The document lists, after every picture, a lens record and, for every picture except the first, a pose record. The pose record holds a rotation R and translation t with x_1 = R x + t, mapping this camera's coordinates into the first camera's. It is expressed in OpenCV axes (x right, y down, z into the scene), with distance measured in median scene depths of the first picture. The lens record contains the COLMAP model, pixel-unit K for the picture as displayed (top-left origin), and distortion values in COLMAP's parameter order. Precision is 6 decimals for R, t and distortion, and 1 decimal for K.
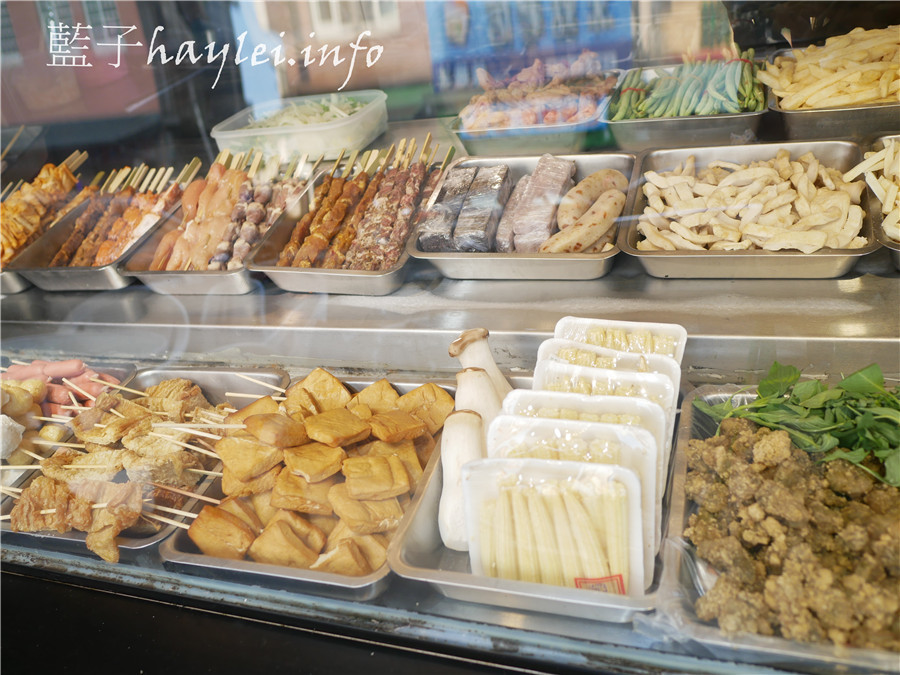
lens RADIAL K [[787.3, 0, 450.0], [0, 787.3, 337.5], [0, 0, 1]] dist [-0.015455, 0.000835]
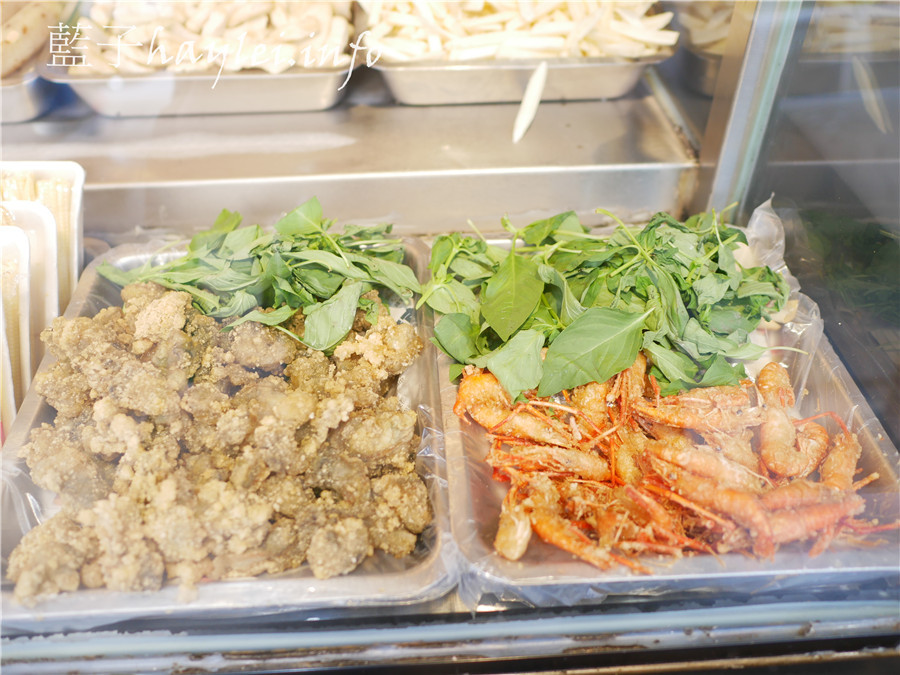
lens RADIAL K [[787.3, 0, 450.0], [0, 787.3, 337.5], [0, 0, 1]] dist [-0.015455, 0.000835]
pose [[0.918239, -0.107250, 0.381227, 0.393662], [0.060309, 0.989273, 0.133048, 0.083650], [-0.391407, -0.099179, 0.914857, 0.249967]]
